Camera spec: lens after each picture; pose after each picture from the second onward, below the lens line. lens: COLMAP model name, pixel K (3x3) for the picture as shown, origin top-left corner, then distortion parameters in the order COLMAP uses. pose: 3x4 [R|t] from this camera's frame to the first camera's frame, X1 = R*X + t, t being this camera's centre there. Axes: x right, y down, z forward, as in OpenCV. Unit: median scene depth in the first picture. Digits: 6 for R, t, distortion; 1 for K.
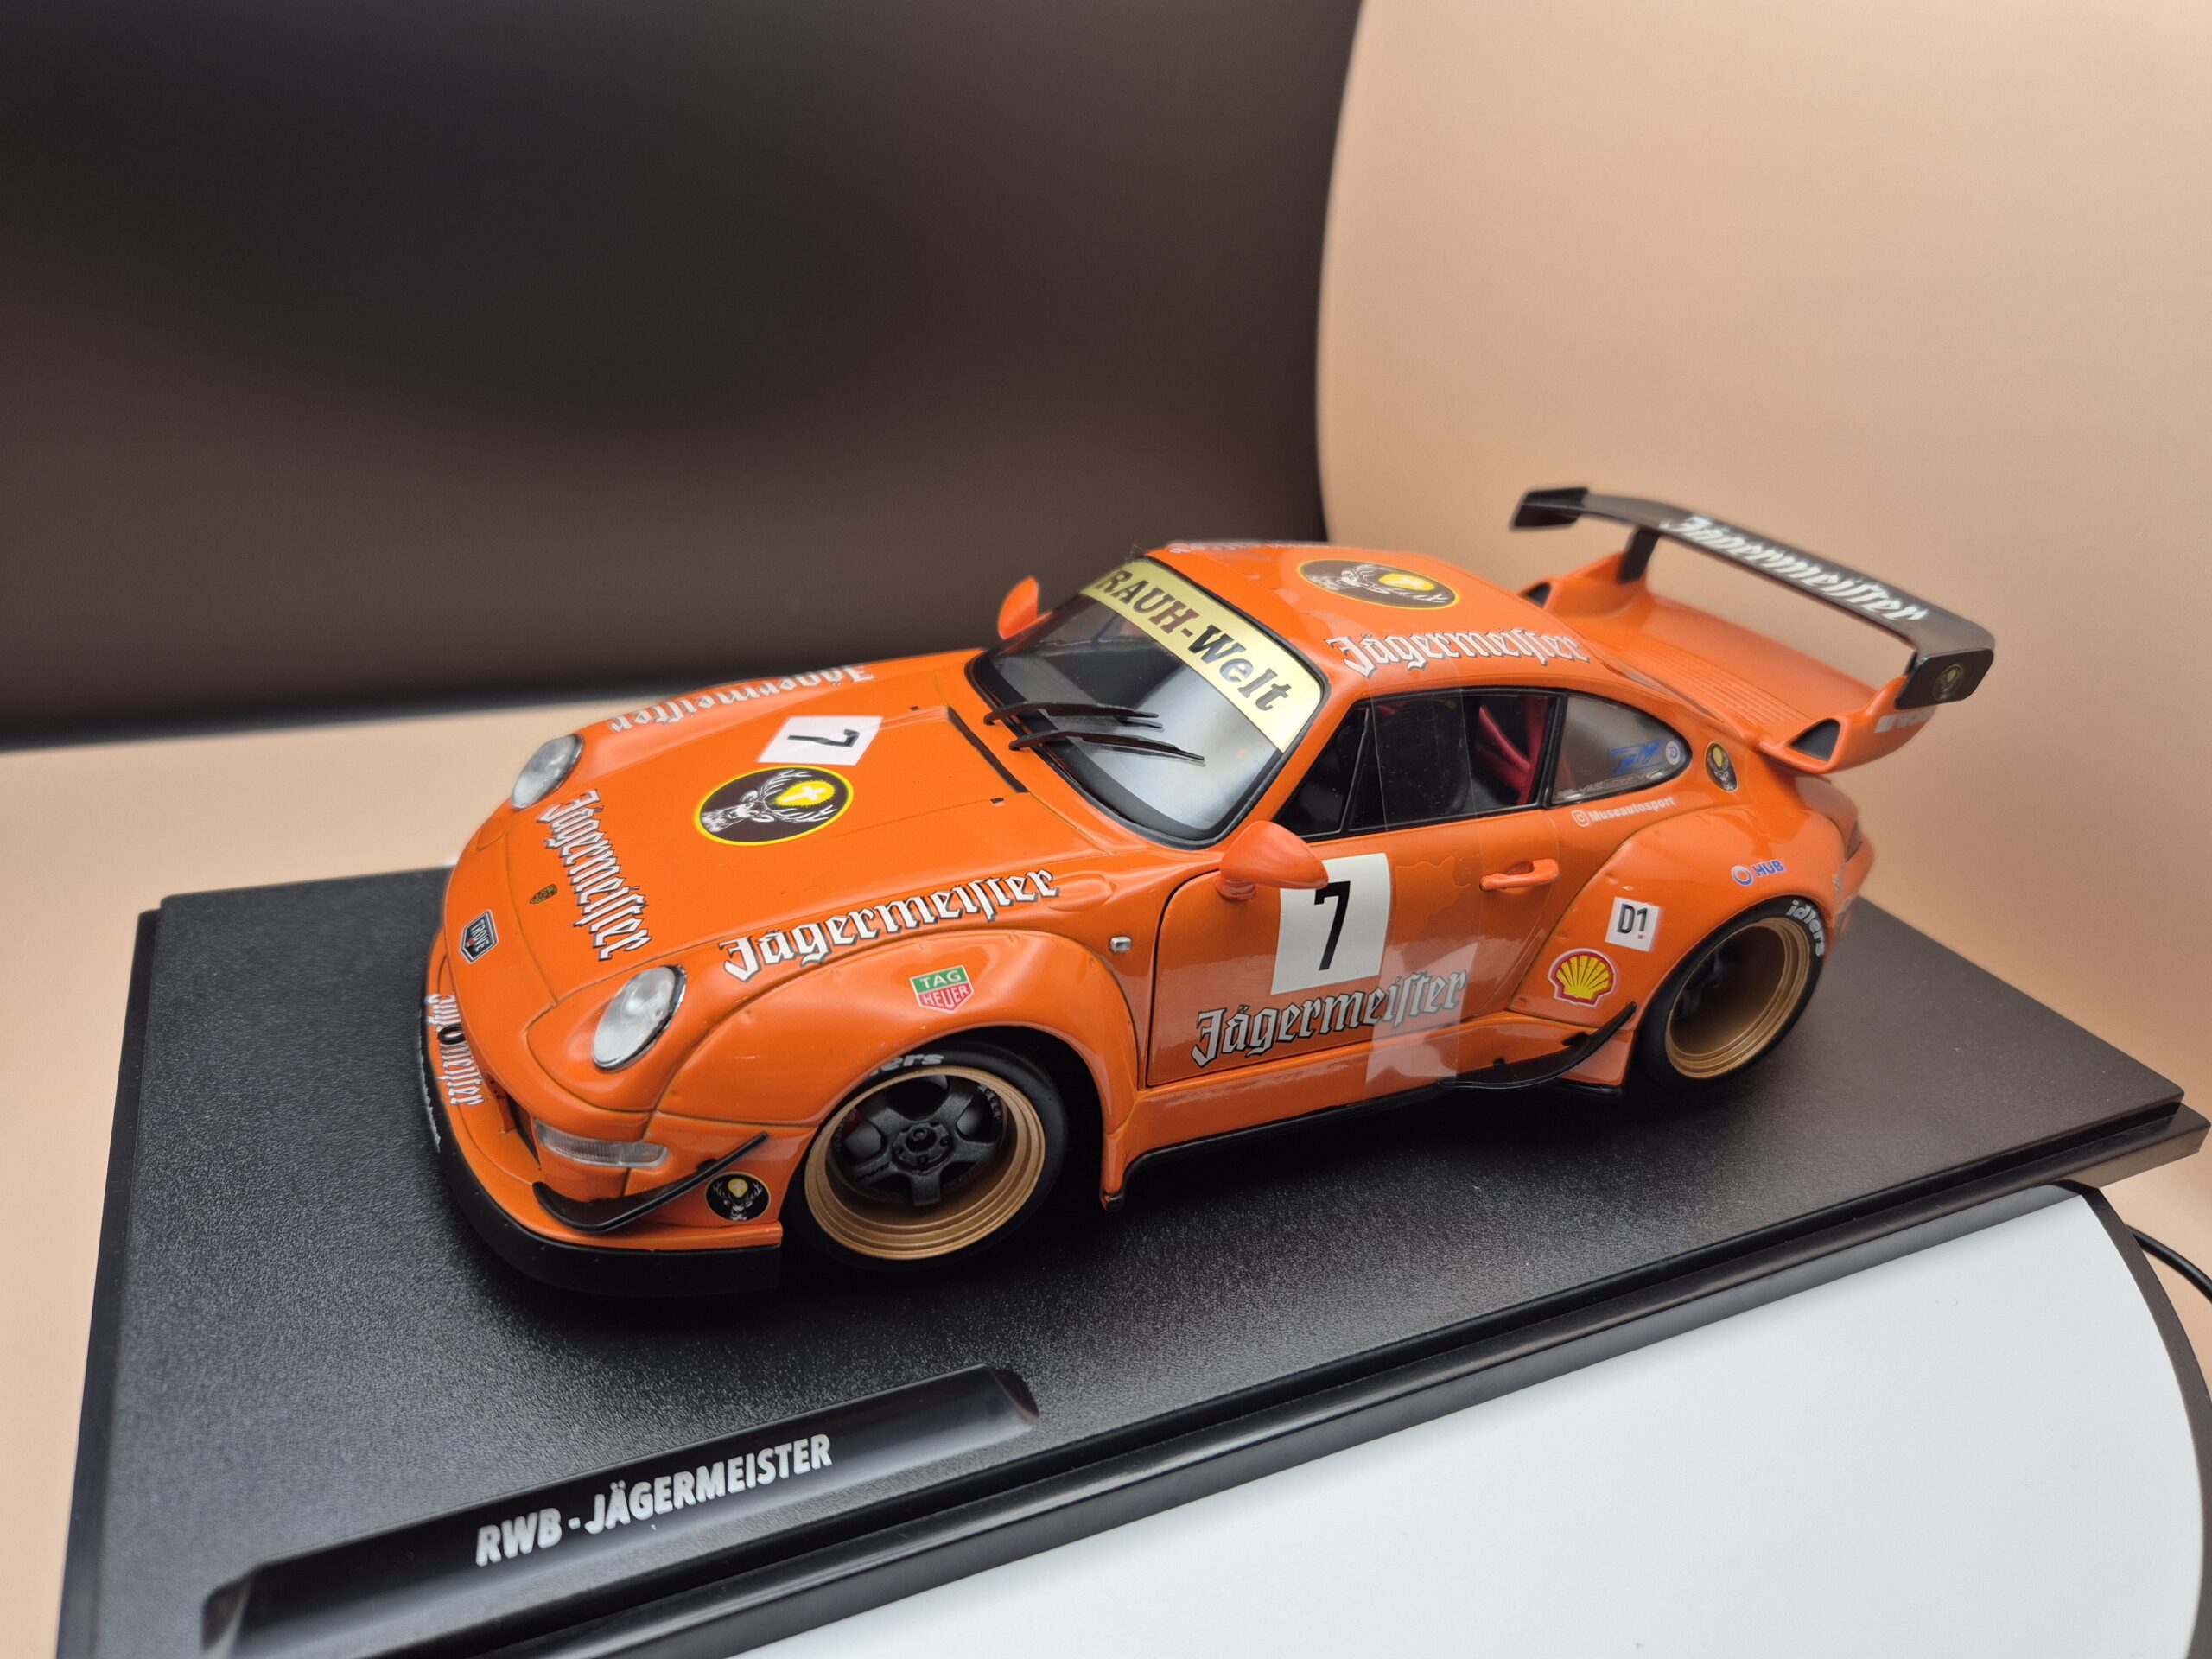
lens RADIAL K [[1582.7, 0, 1048.2], [0, 1582.7, 799.5], [0, 0, 1]] dist [-0.002760, -0.002030]
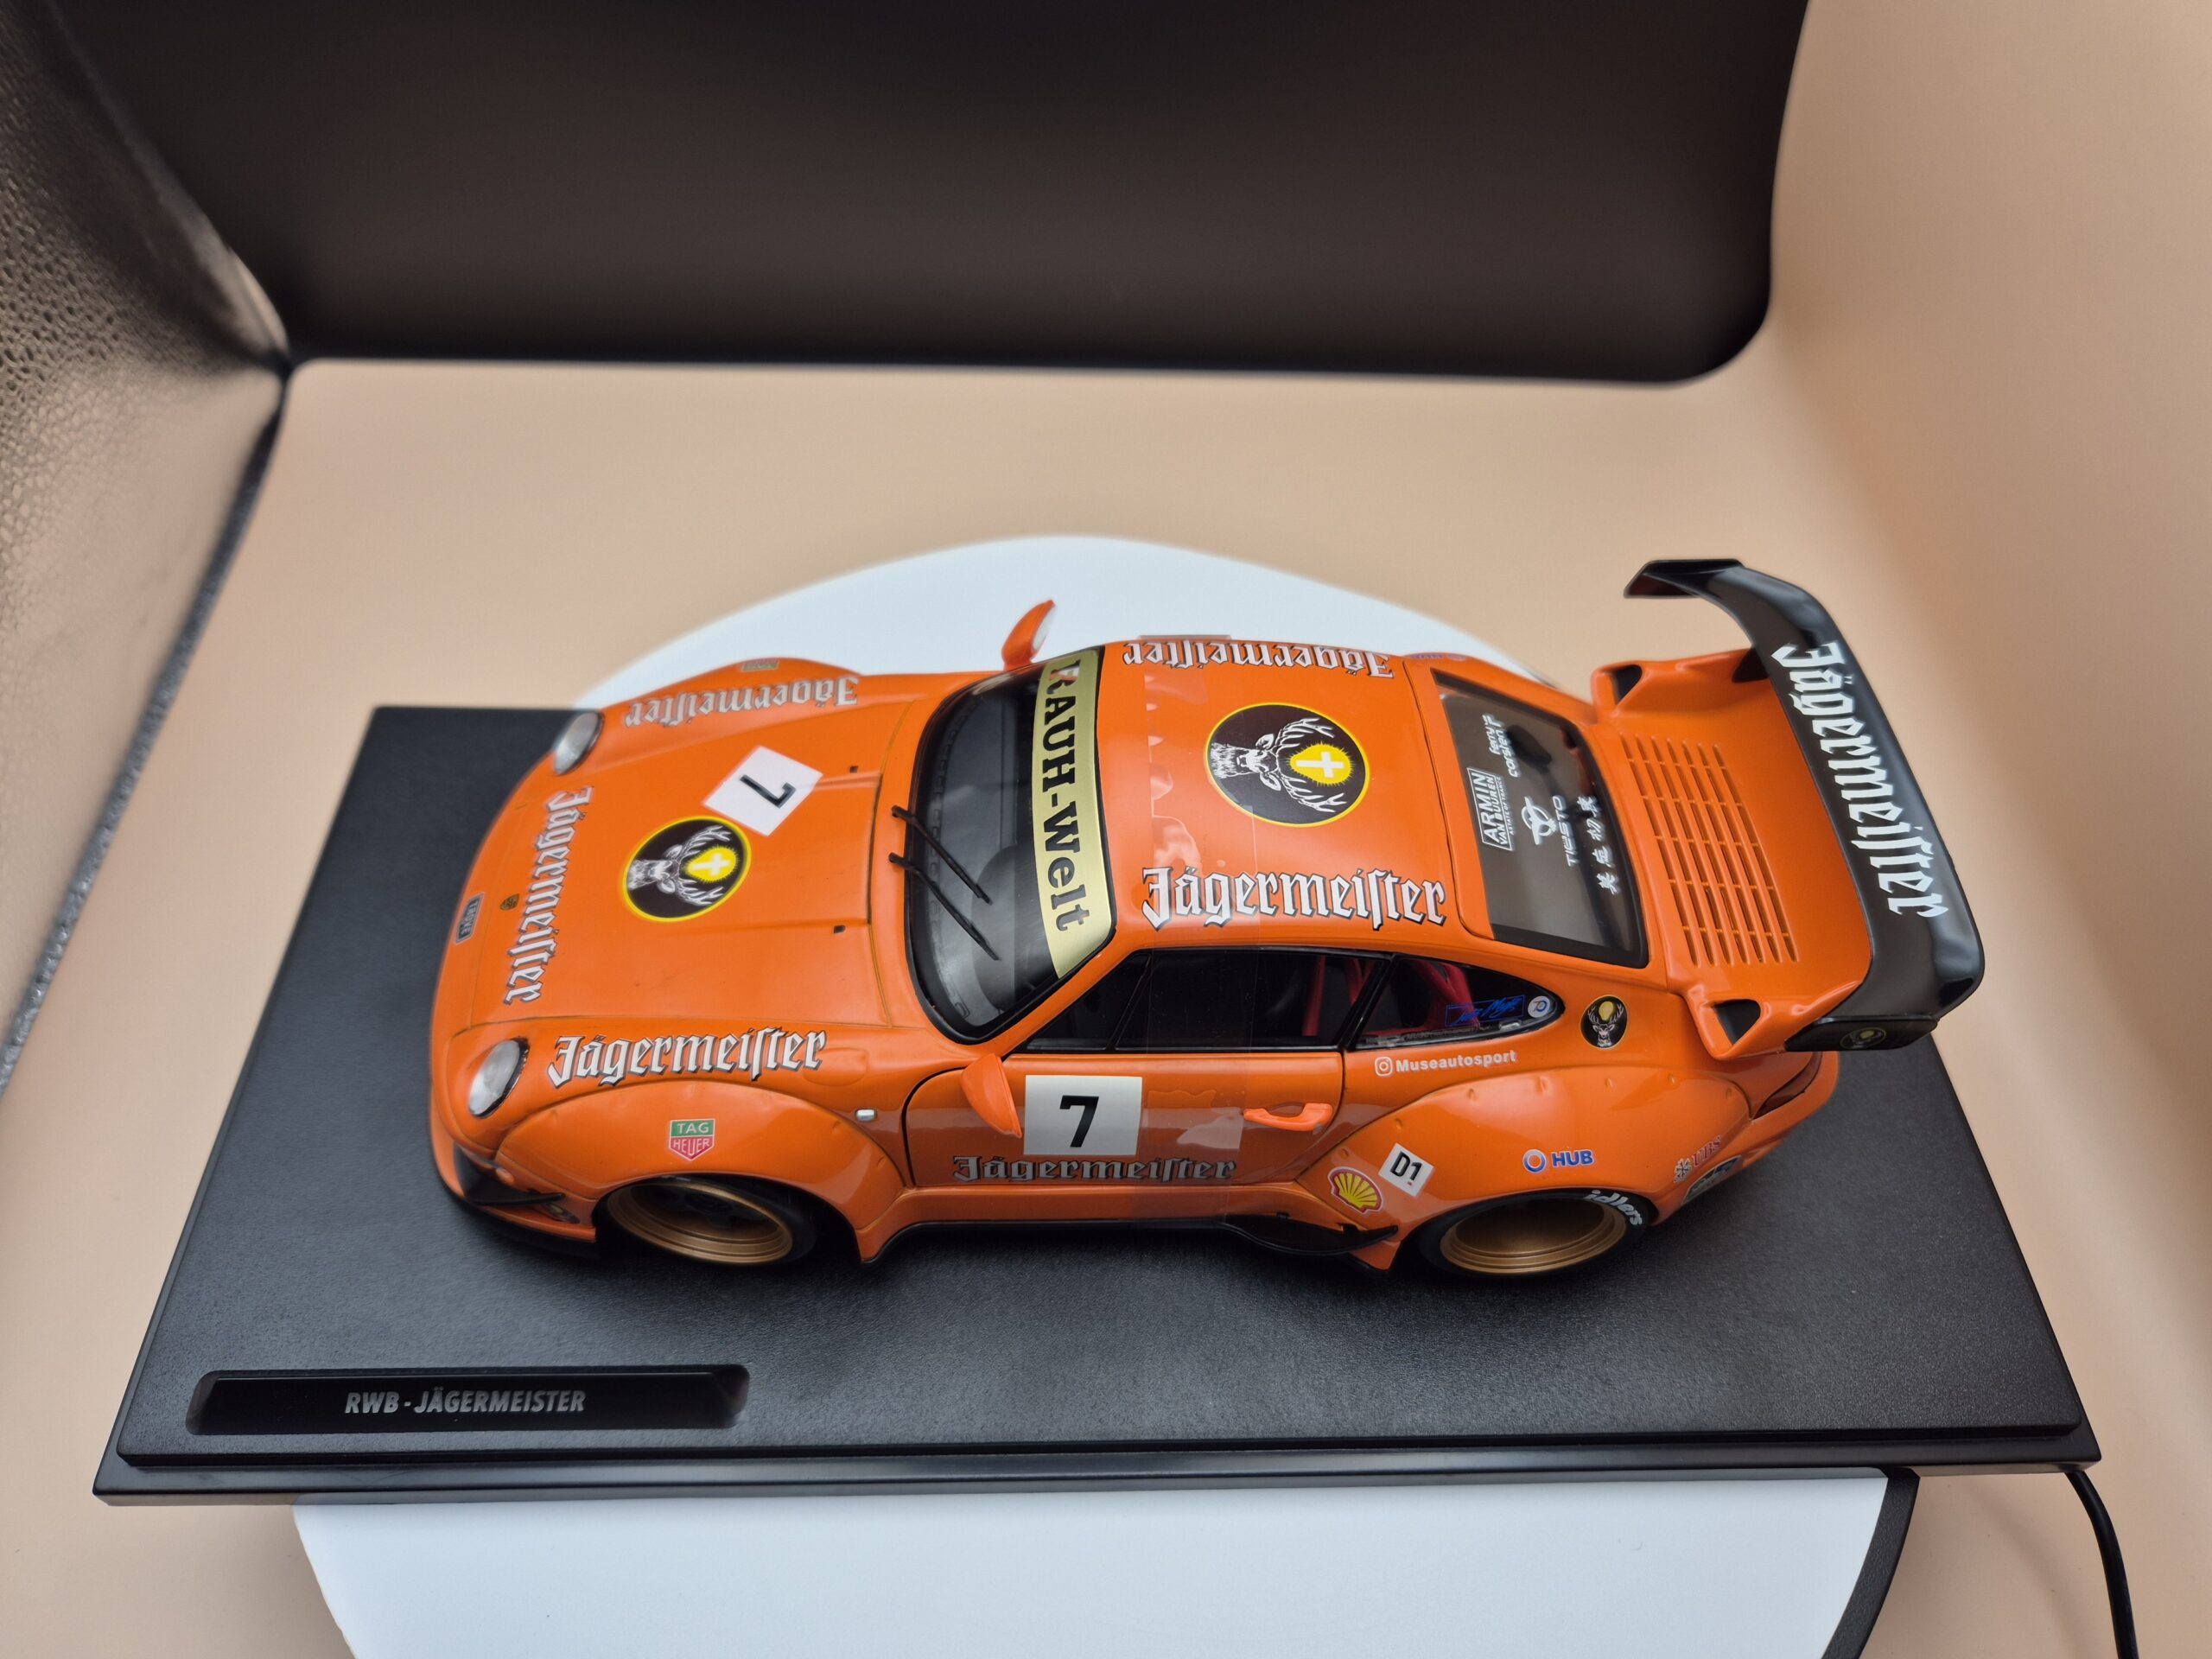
lens RADIAL K [[1582.7, 0, 1048.2], [0, 1582.7, 799.5], [0, 0, 1]] dist [-0.002760, -0.002030]
pose [[0.914493, 0.262616, -0.307791, 0.437288], [-0.118839, 0.901515, 0.416111, -0.582856], [0.386756, -0.343953, 0.855638, 0.108009]]
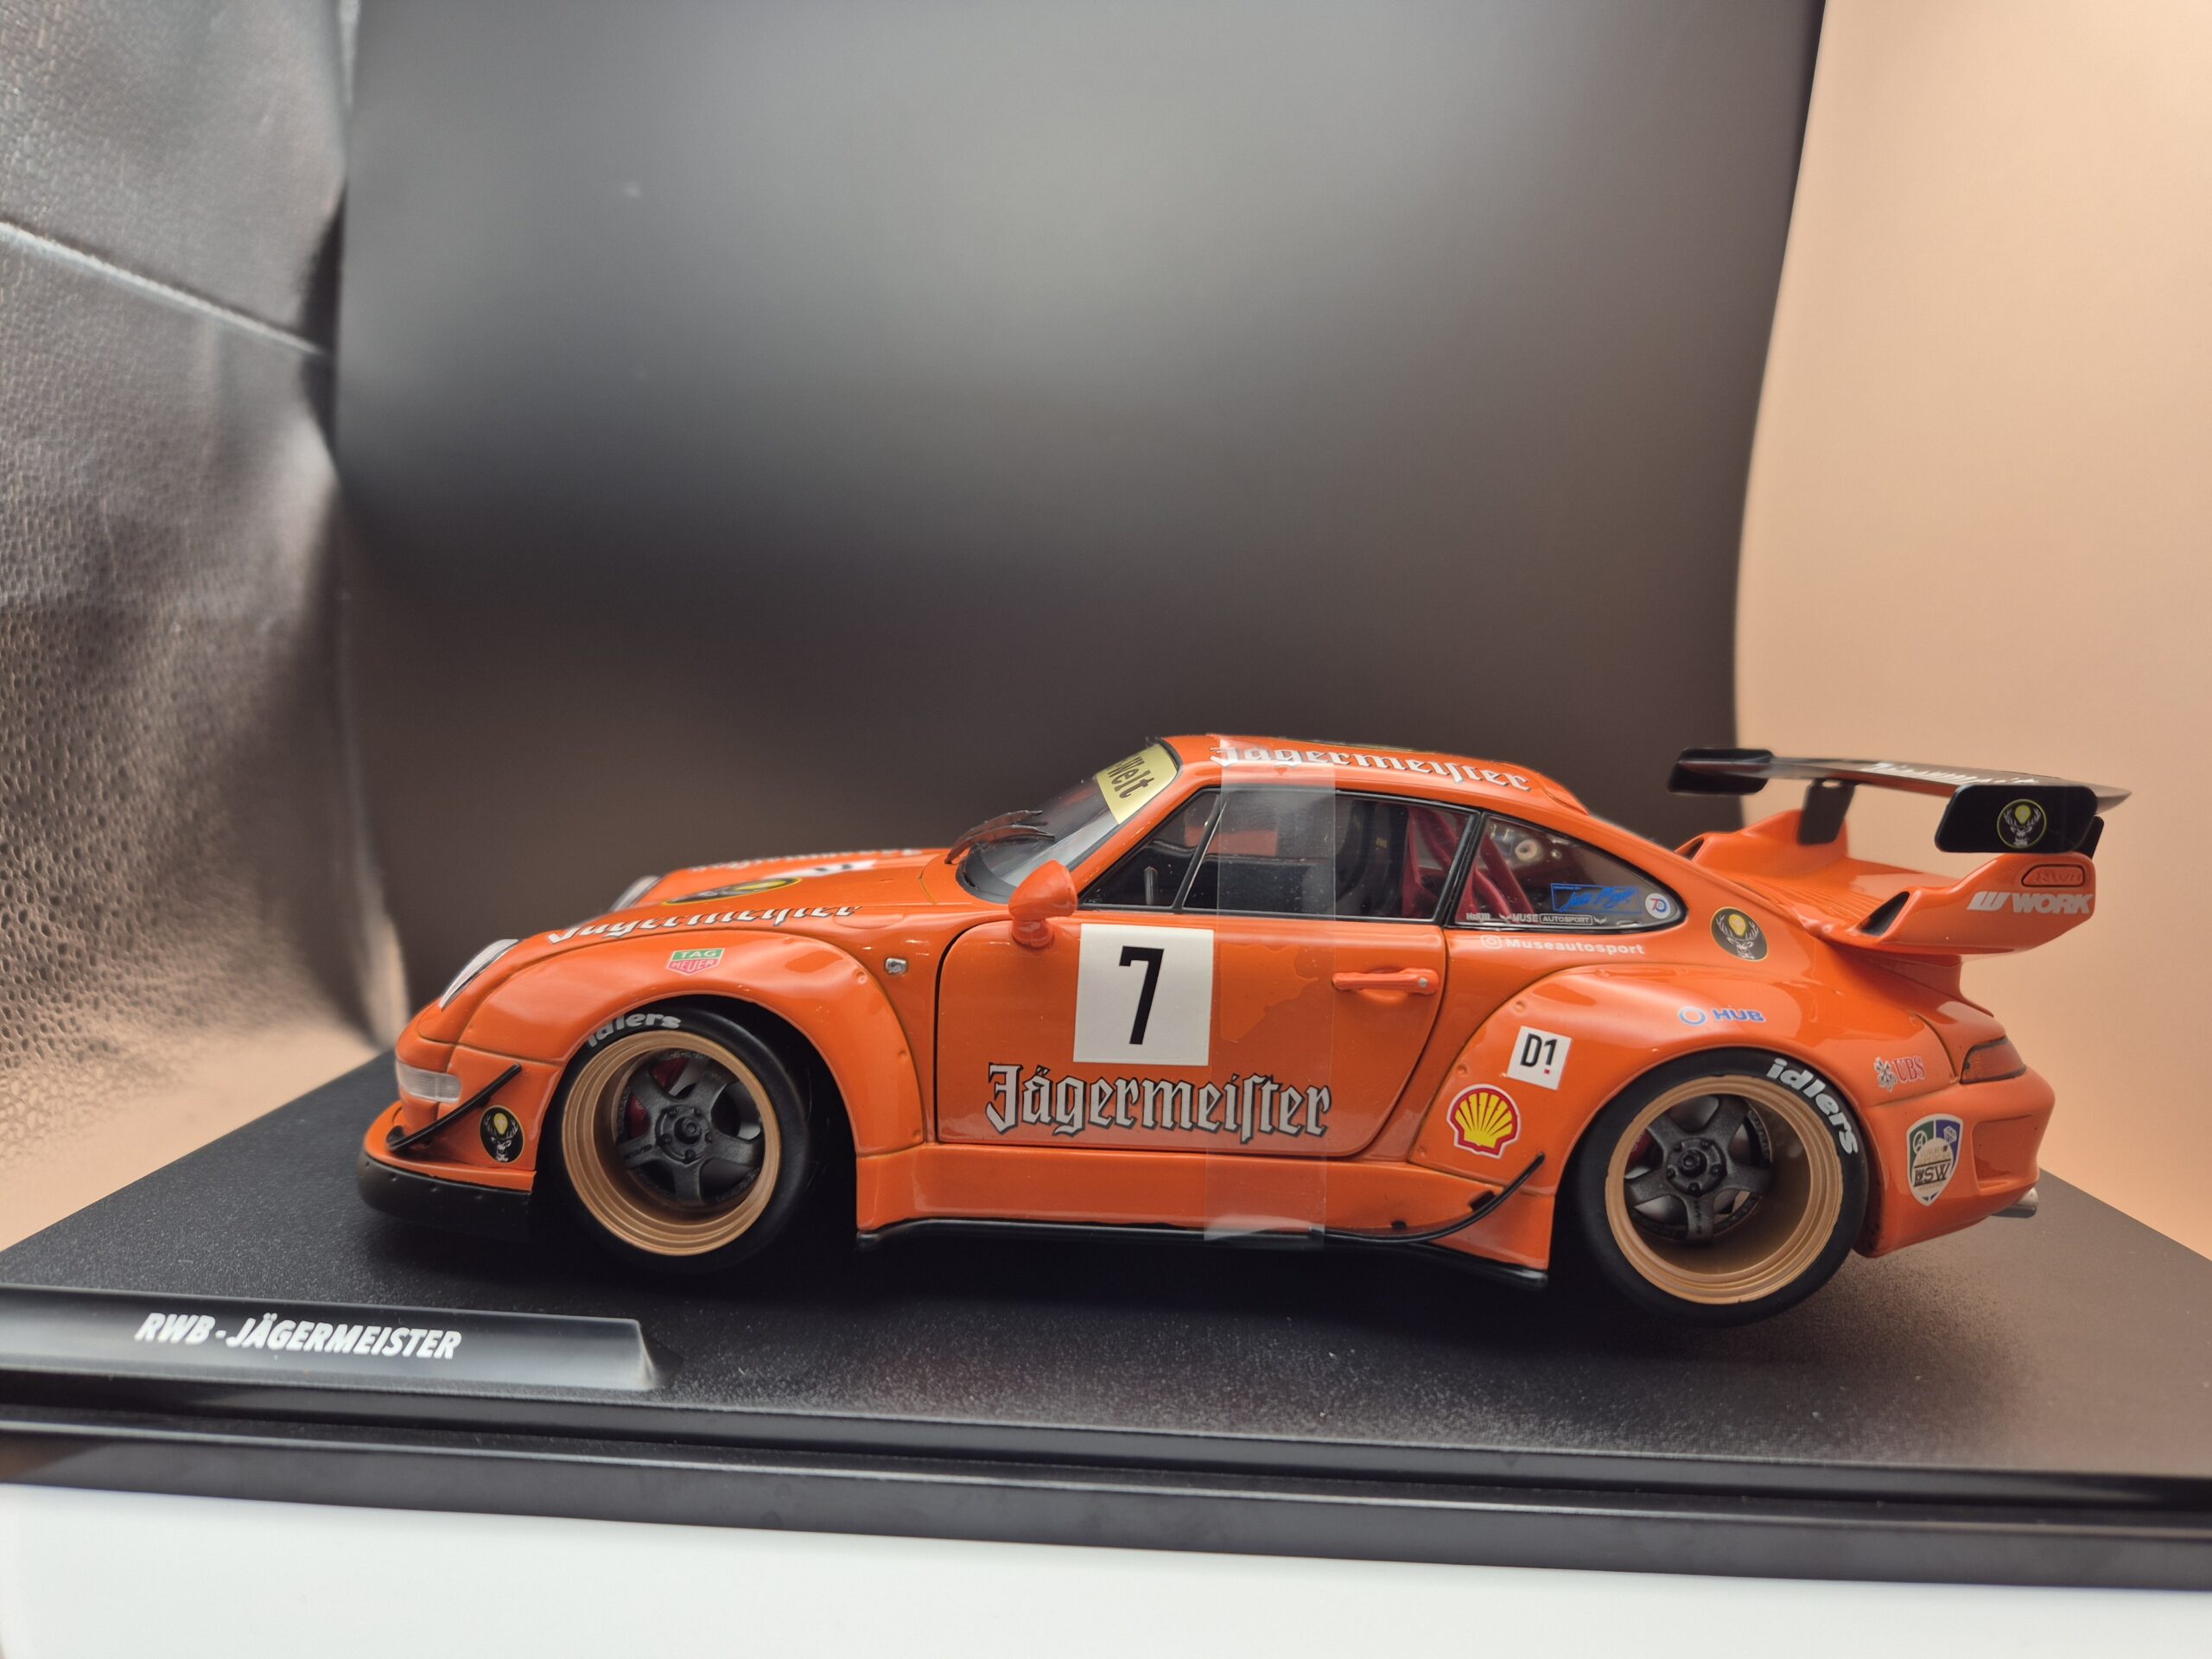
lens RADIAL K [[1582.7, 0, 1048.2], [0, 1582.7, 799.5], [0, 0, 1]] dist [-0.002760, -0.002030]
pose [[0.894772, -0.015667, -0.446249, 0.549446], [-0.158098, 0.923530, -0.349425, 0.309909], [0.417599, 0.383207, 0.823871, 0.140100]]
